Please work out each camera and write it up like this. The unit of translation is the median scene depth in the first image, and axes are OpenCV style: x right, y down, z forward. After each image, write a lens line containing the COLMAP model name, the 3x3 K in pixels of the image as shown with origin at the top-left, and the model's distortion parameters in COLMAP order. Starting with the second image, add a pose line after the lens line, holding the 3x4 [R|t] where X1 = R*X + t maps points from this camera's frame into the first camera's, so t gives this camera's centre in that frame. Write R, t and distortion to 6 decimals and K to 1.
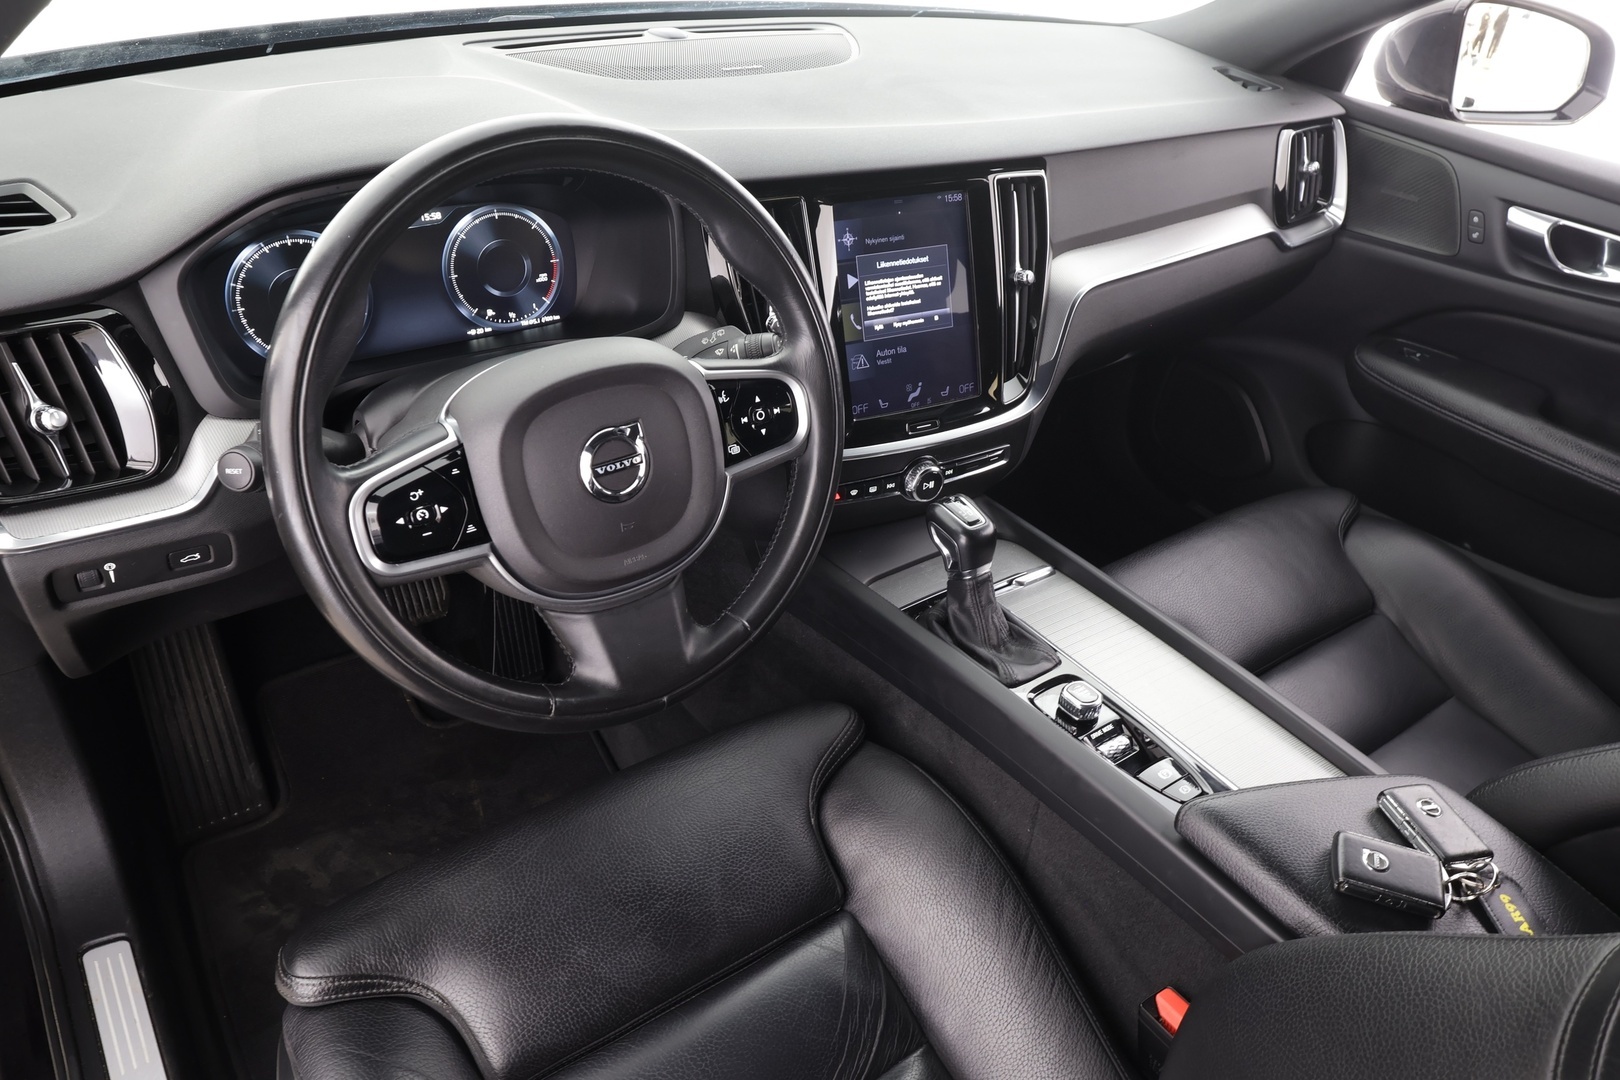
lens RADIAL K [[1130.1, 0, 804.3], [0, 1130.1, 538.2], [0, 0, 1]] dist [0.002263, -0.003958]
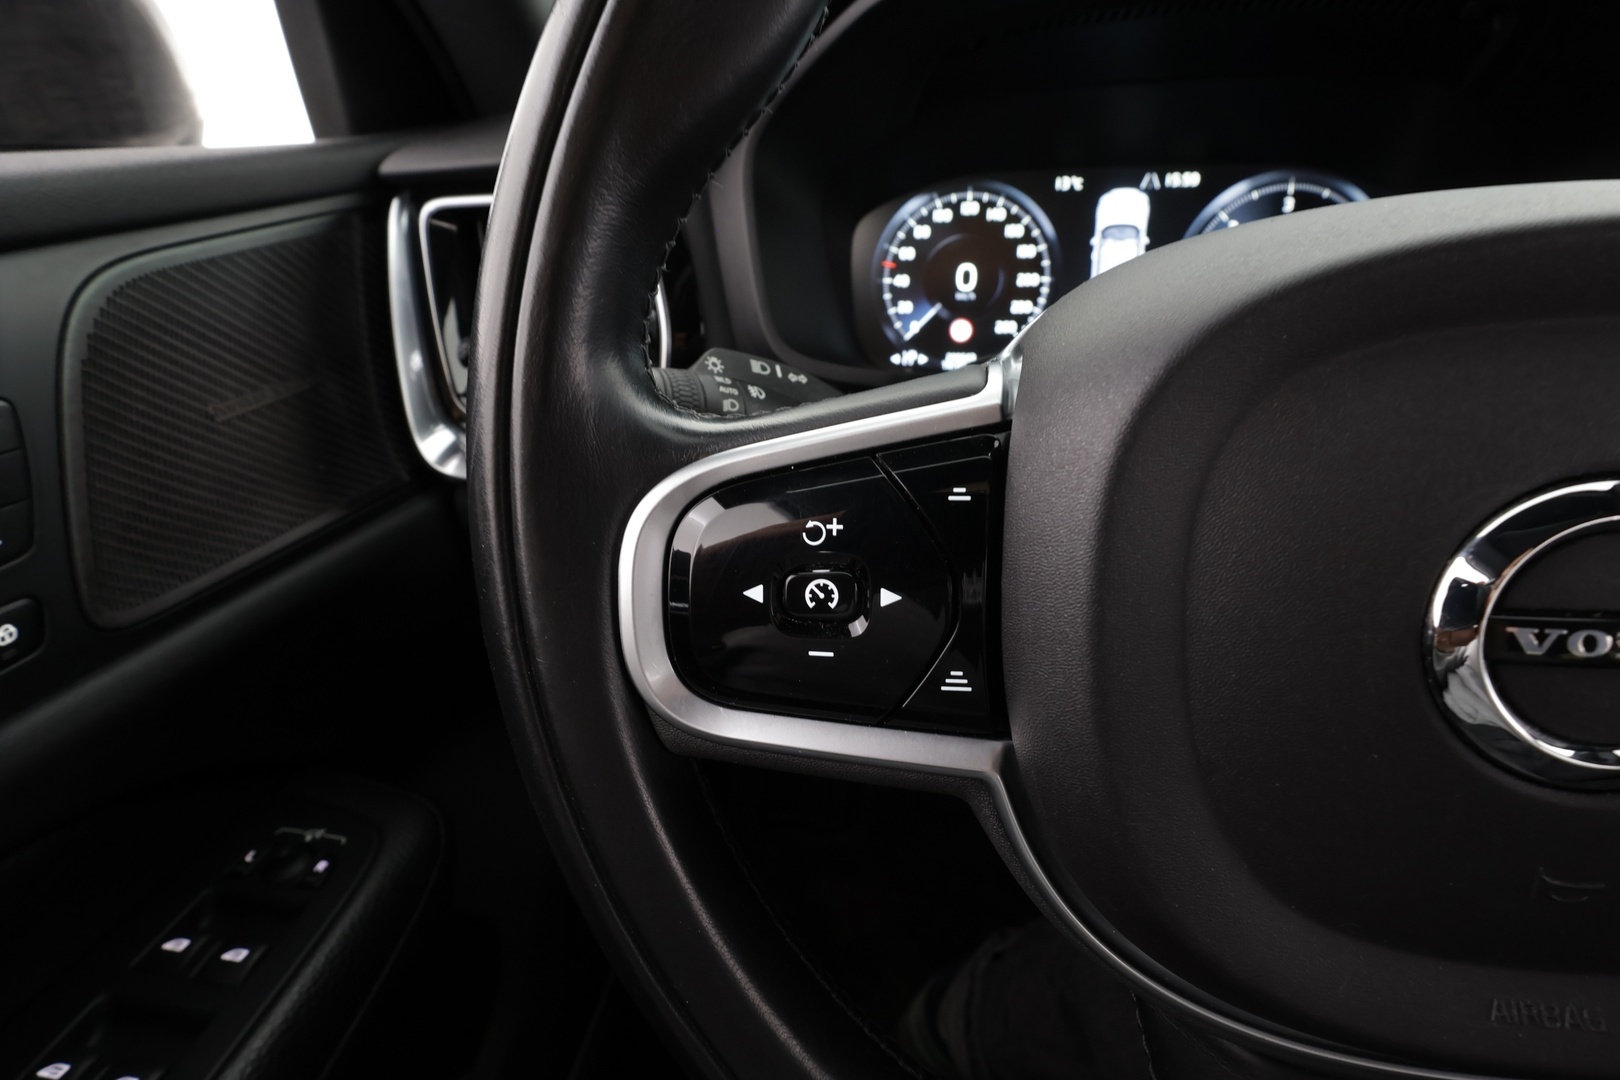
lens RADIAL K [[748.5, 0, 816.6], [0, 748.5, 539.4], [0, 0, 1]] dist [-0.007440, 0.001765]
pose [[0.703403, 0.251087, -0.664966, -0.129194], [-0.316263, 0.948379, 0.023558, -0.026130], [0.636555, 0.193733, 0.746502, 0.543654]]
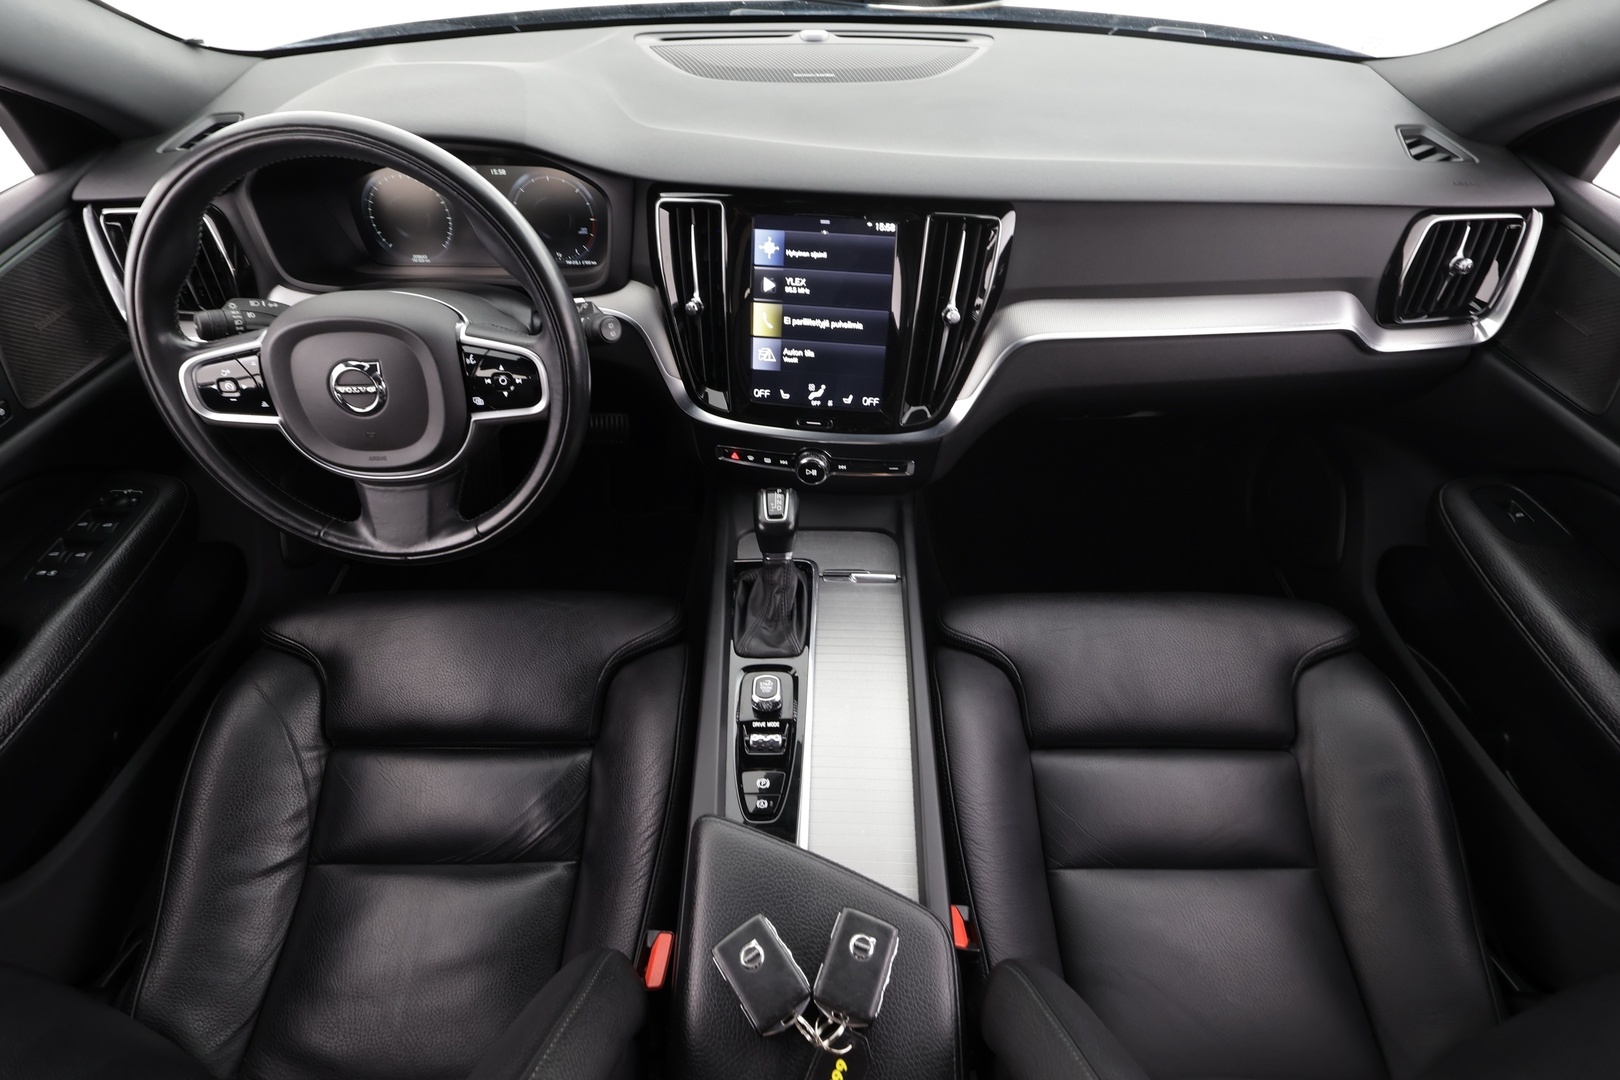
lens RADIAL K [[789.6, 0, 818.3], [0, 789.6, 541.3], [0, 0, 1]] dist [-0.012640, 0.006448]
pose [[0.812667, 0.370154, -0.450066, 0.554603], [-0.281576, 0.925626, 0.252845, -0.205992], [0.510184, -0.078751, 0.856452, 0.317166]]
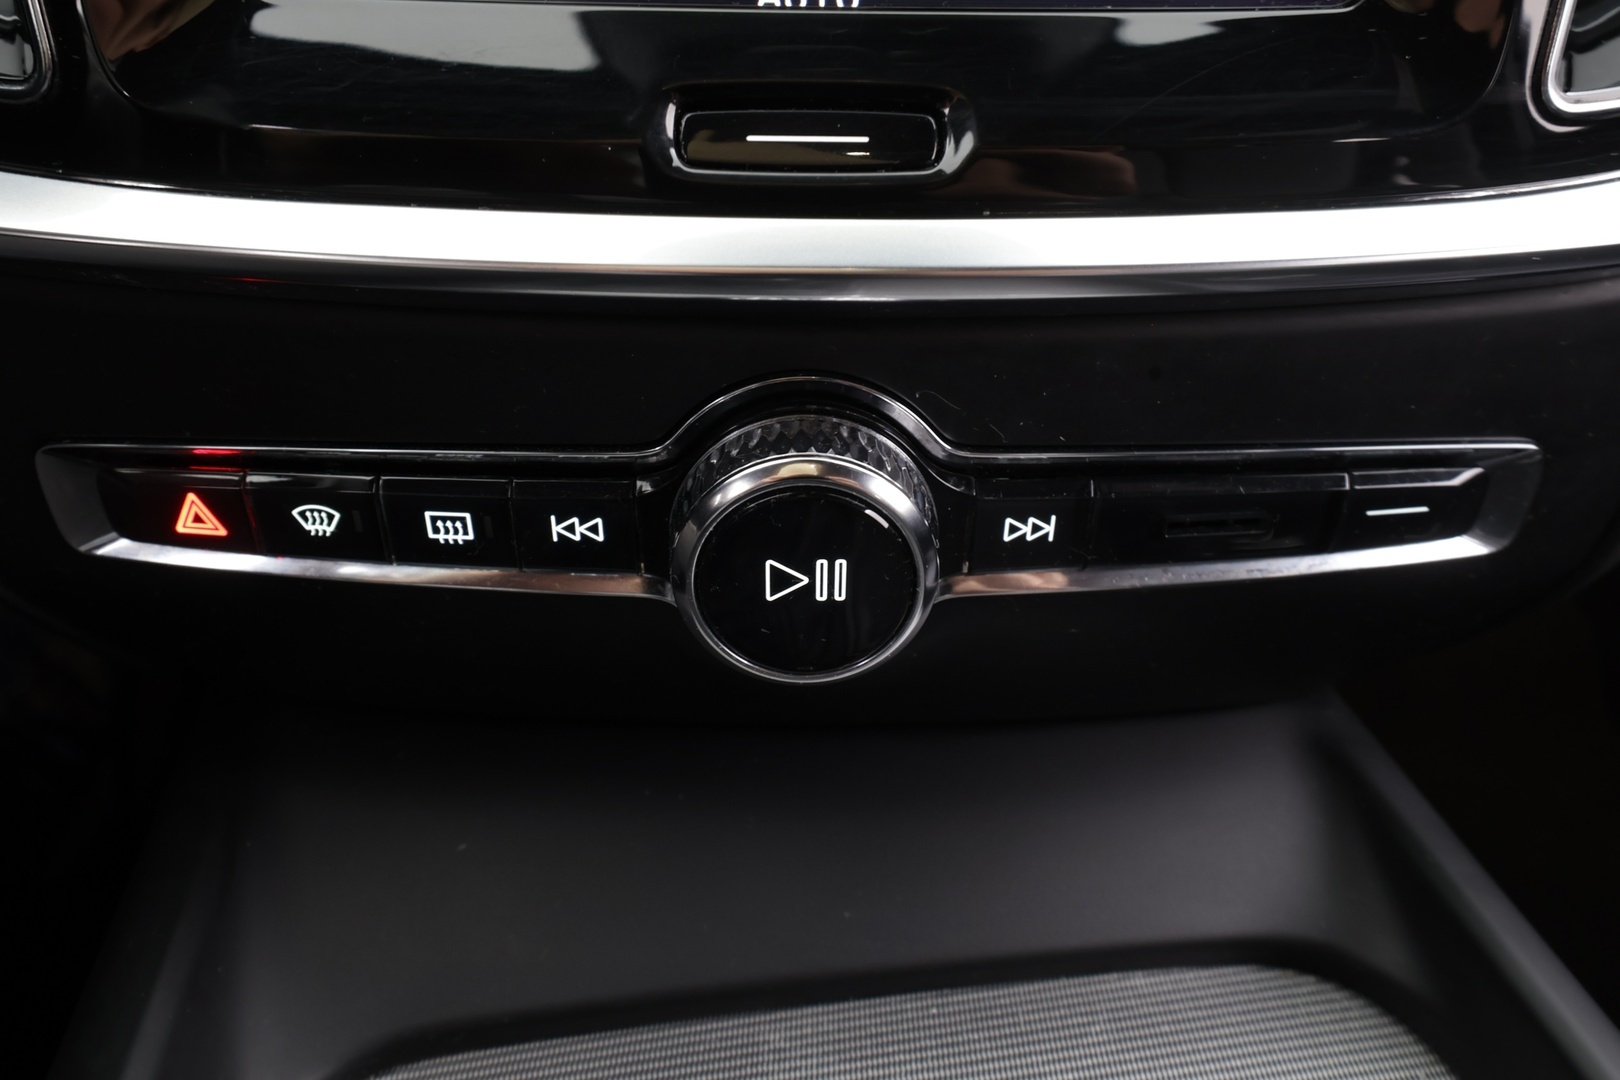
lens RADIAL K [[1135.2, 0, 816.6], [0, 1135.2, 541.9], [0, 0, 1]] dist [0.002177, 0.000045]
pose [[0.880887, 0.213735, -0.422321, 0.185818], [-0.214358, 0.975640, 0.046654, -0.063978], [0.422005, 0.049431, 0.905245, 0.939627]]
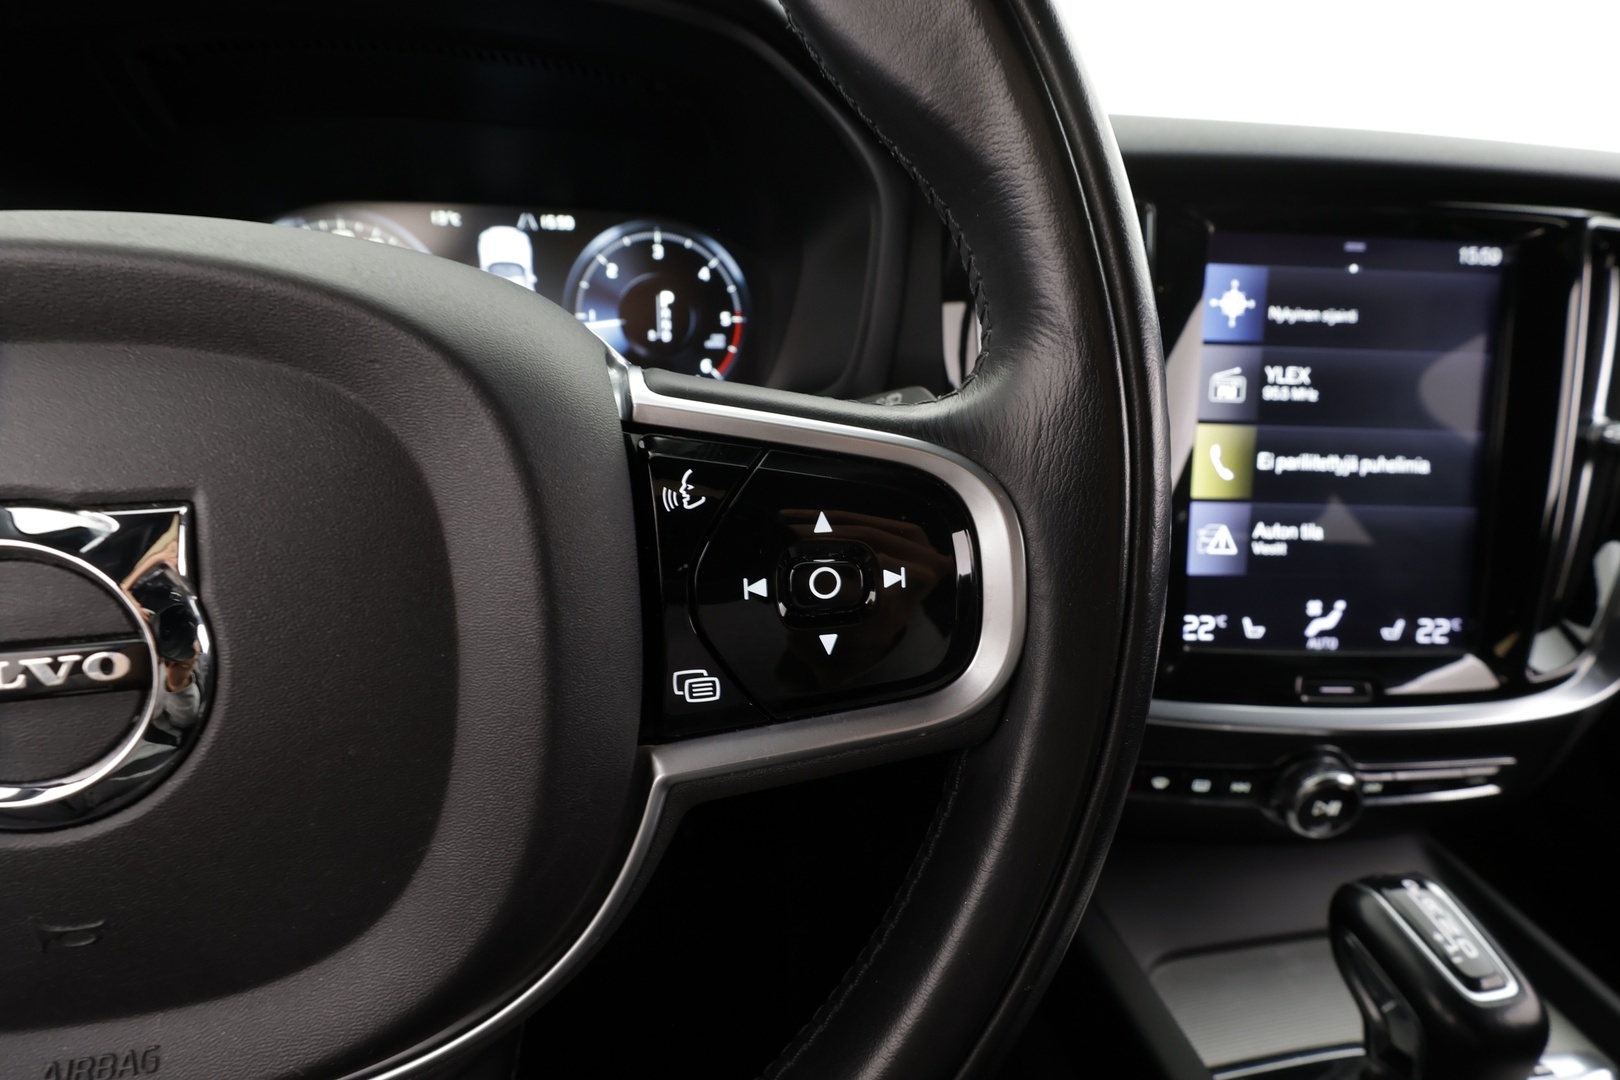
lens RADIAL K [[748.5, 0, 816.6], [0, 748.5, 548.4], [0, 0, 1]] dist [-0.007440, 0.001765]
pose [[0.898290, 0.165808, -0.406918, 0.025219], [-0.229221, 0.966906, -0.112028, -0.074675], [0.374876, 0.193908, 0.906569, 0.645964]]
